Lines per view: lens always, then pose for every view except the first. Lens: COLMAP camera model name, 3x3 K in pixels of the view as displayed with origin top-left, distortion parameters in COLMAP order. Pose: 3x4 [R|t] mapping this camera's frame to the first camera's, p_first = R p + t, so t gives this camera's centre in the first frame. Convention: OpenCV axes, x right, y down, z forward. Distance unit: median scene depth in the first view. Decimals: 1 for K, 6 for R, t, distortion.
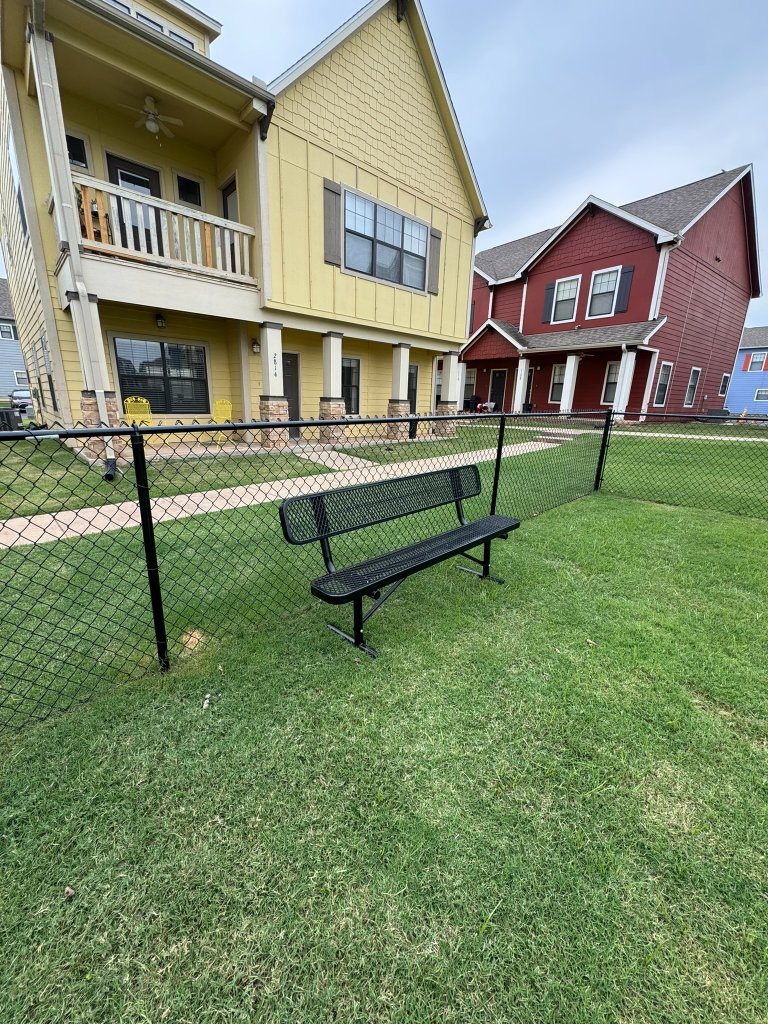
lens RADIAL K [[412.5, 0, 384.0], [0, 412.5, 512.0], [0, 0, 1]] dist [-0.001313, -0.000161]
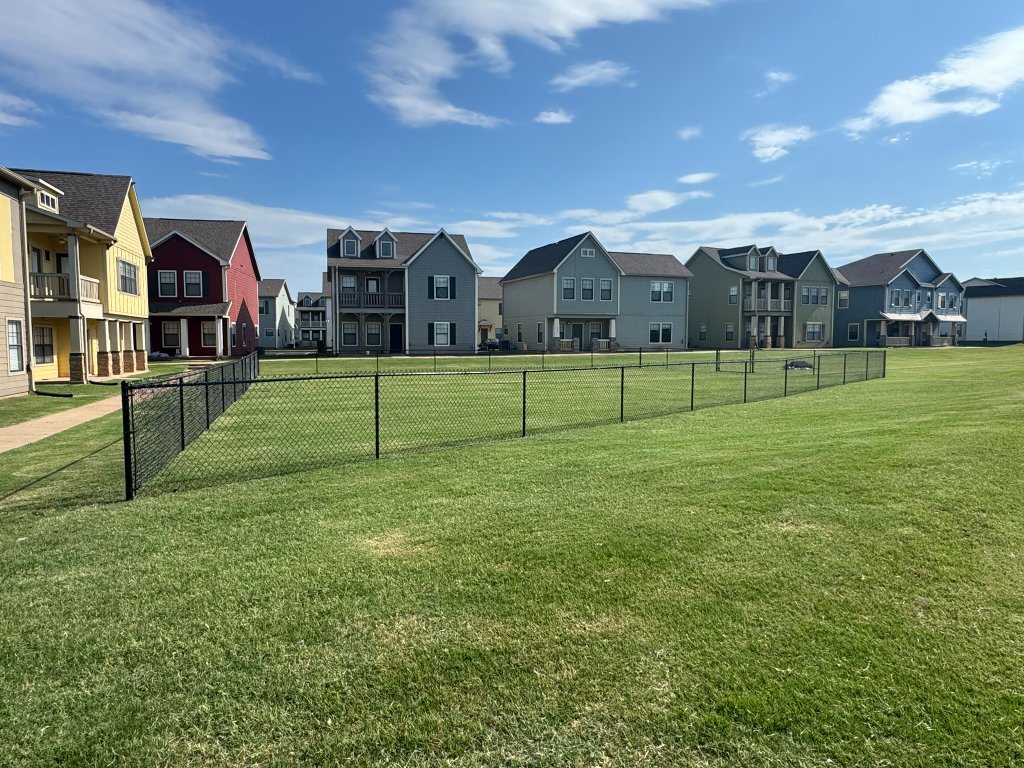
lens RADIAL K [[704.9, 0, 512.0], [0, 704.9, 384.0], [0, 0, 1]] dist [0.002304, -0.000403]
pose [[0.458226, -0.092327, 0.884028, -2.650405], [0.250057, 0.967811, -0.028537, 0.507247], [-0.852937, 0.234134, 0.466563, -2.483941]]
